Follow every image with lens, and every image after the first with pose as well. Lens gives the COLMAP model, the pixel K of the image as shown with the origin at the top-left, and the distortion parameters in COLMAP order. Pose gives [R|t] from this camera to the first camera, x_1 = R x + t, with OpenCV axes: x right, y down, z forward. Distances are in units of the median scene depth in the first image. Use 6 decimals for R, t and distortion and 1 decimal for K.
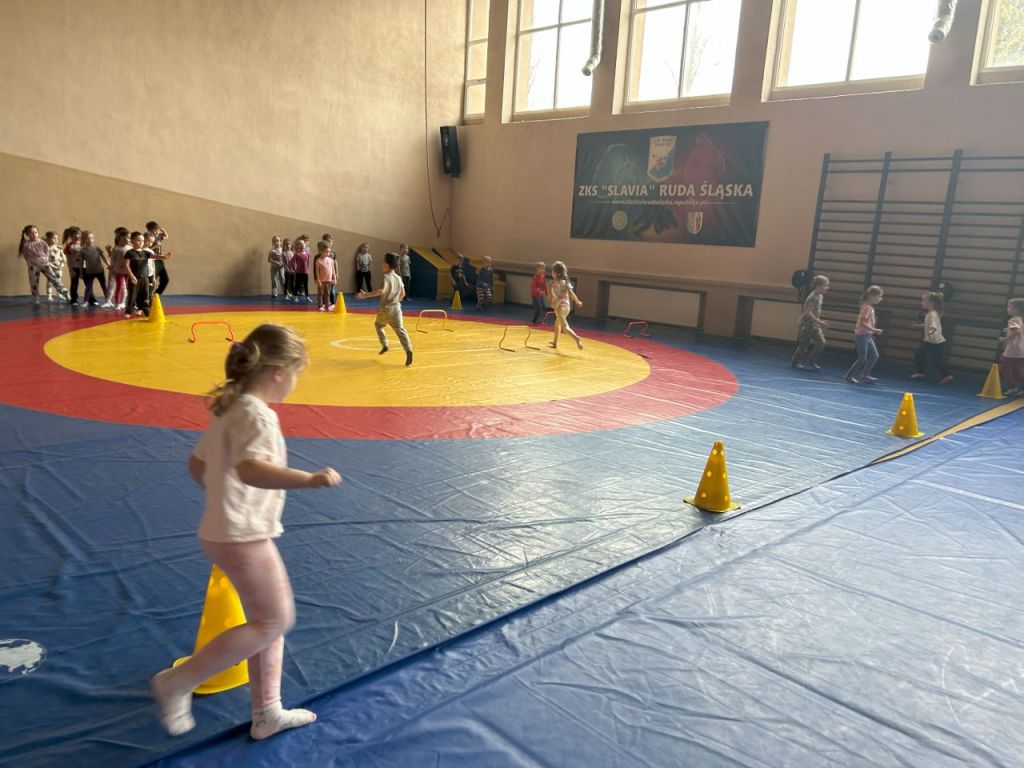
lens RADIAL K [[767.1, 0, 513.0], [0, 767.1, 382.2], [0, 0, 1]] dist [0.038849, -0.054356]
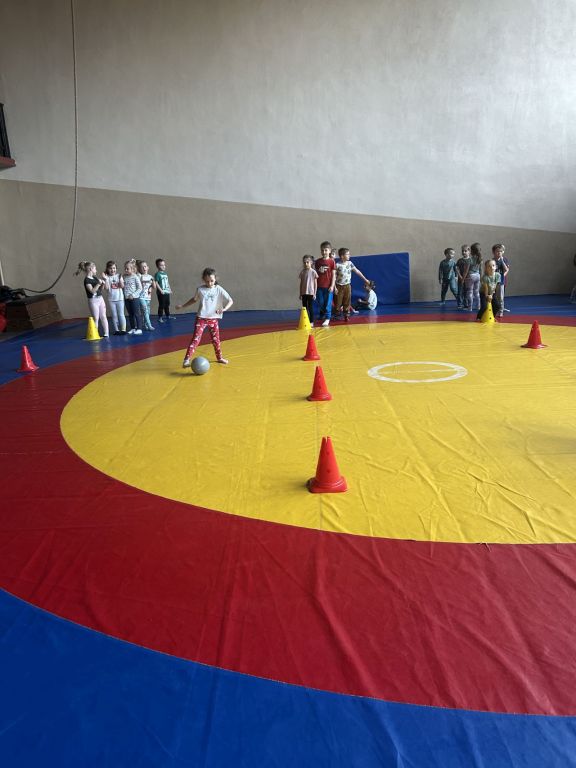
lens RADIAL K [[573.8, 0, 286.3], [0, 573.8, 387.8], [0, 0, 1]] dist [0.037168, -0.050477]
pose [[0.692577, 0.083593, -0.716484, 0.116243], [-0.038100, 0.996115, 0.079389, -0.055157], [0.720337, -0.027684, 0.693071, 0.332375]]
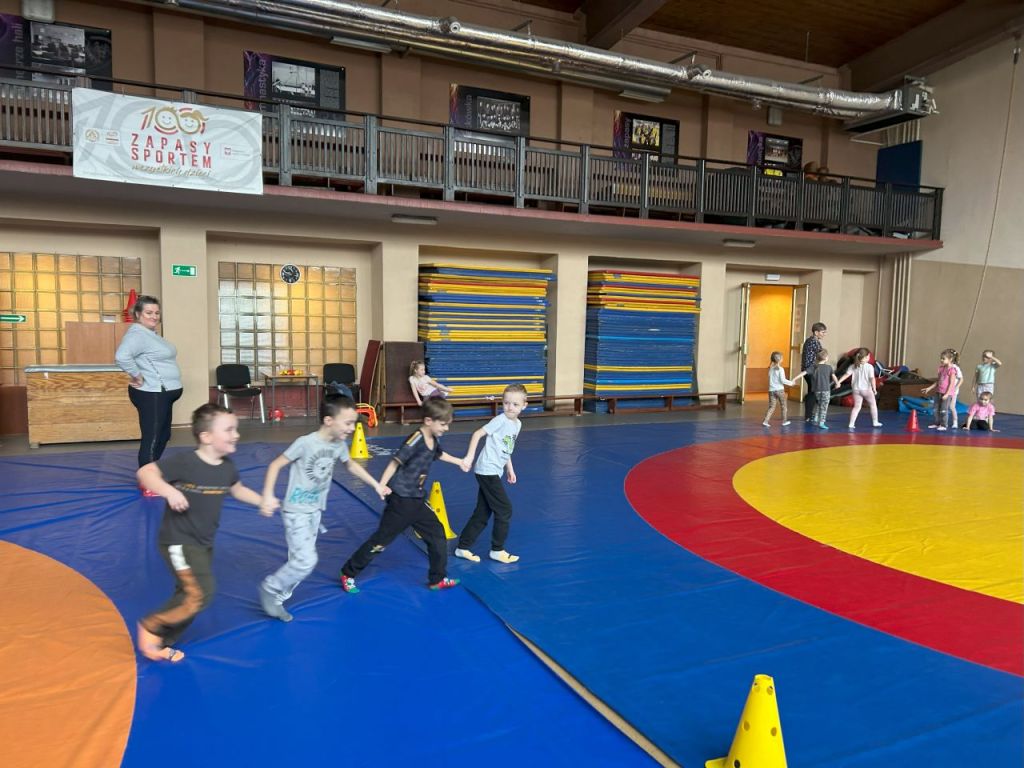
lens RADIAL K [[772.4, 0, 511.6], [0, 772.4, 387.5], [0, 0, 1]] dist [0.063187, -0.069658]
pose [[-0.331422, 0.010811, -0.943421, 0.451997], [-0.210542, 0.973872, 0.085124, -0.067872], [0.919691, 0.226842, -0.320486, 0.476298]]
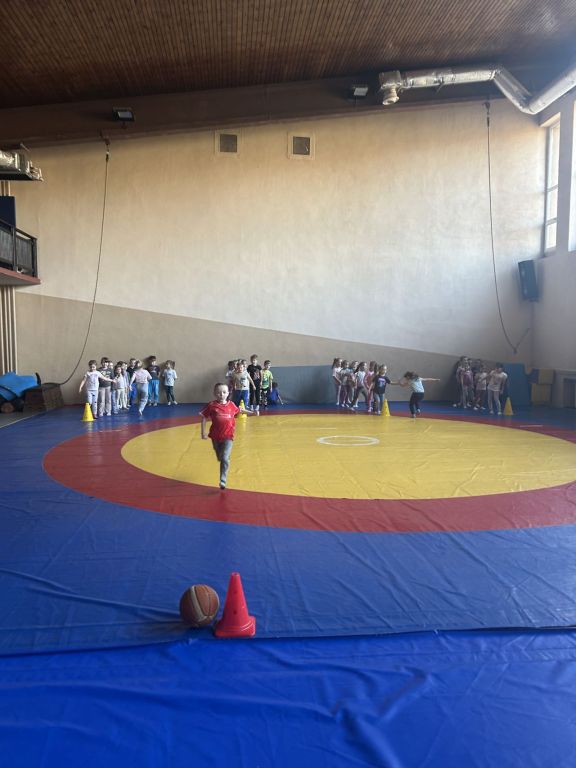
lens RADIAL K [[575.3, 0, 292.0], [0, 575.3, 390.0], [0, 0, 1]] dist [0.038849, -0.054356]
pose [[0.775151, -0.012568, -0.631651, 0.247990], [-0.068188, 0.992297, -0.103423, -0.021368], [0.628085, 0.123239, 0.768323, 0.138212]]
